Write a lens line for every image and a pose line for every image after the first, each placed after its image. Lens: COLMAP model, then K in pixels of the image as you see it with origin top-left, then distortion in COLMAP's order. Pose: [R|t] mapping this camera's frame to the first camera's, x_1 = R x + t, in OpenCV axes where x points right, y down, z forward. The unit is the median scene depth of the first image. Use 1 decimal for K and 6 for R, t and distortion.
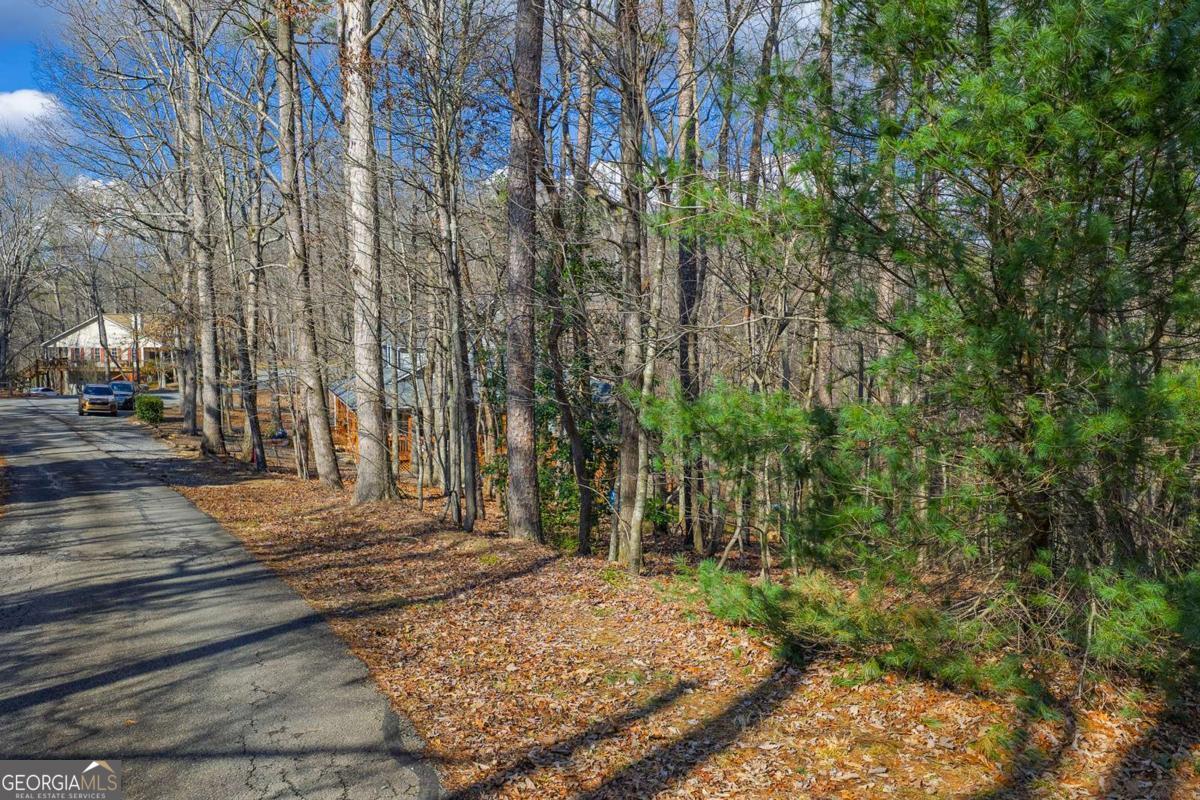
lens RADIAL K [[994.9, 0, 599.8], [0, 994.9, 405.1], [0, 0, 1]] dist [0.014184, -0.014176]
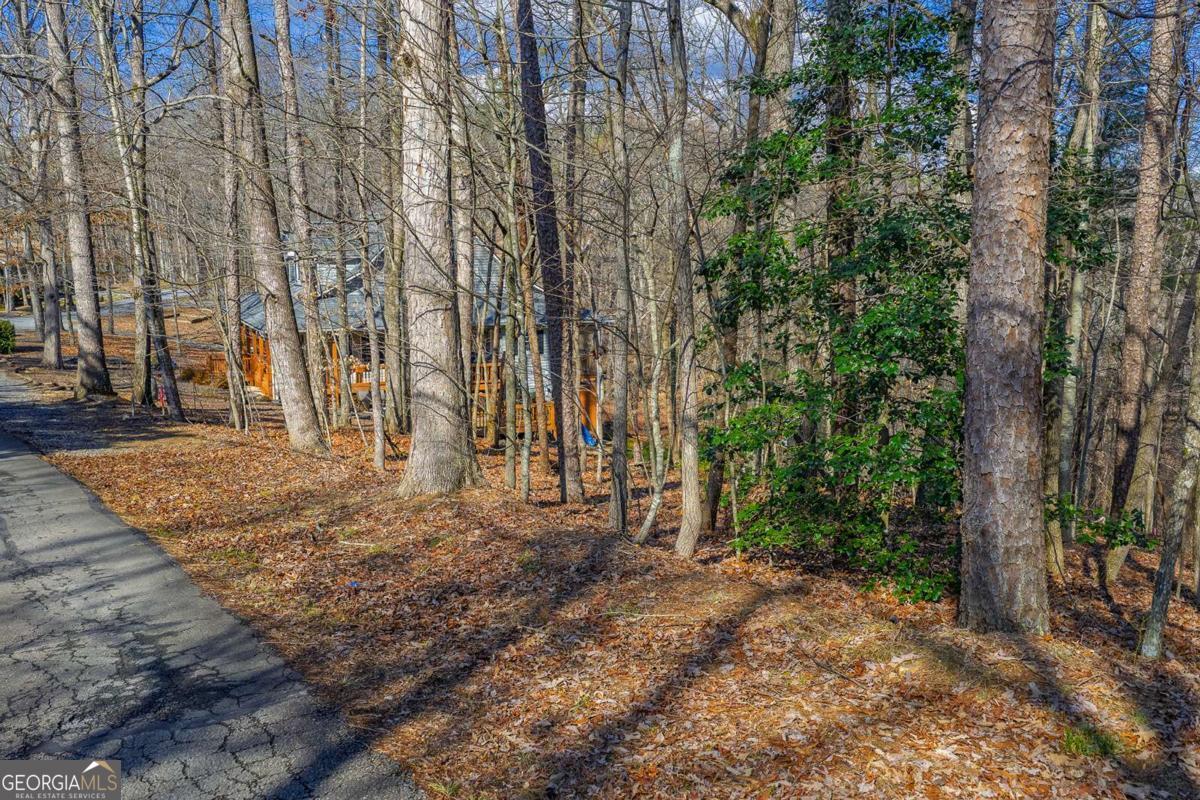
lens RADIAL K [[994.9, 0, 599.8], [0, 994.9, 405.1], [0, 0, 1]] dist [0.014184, -0.014176]
pose [[0.992522, -0.028043, 0.118798, -0.109389], [0.018298, 0.996437, 0.082337, 0.003340], [-0.120683, -0.079547, 0.989499, 0.232023]]
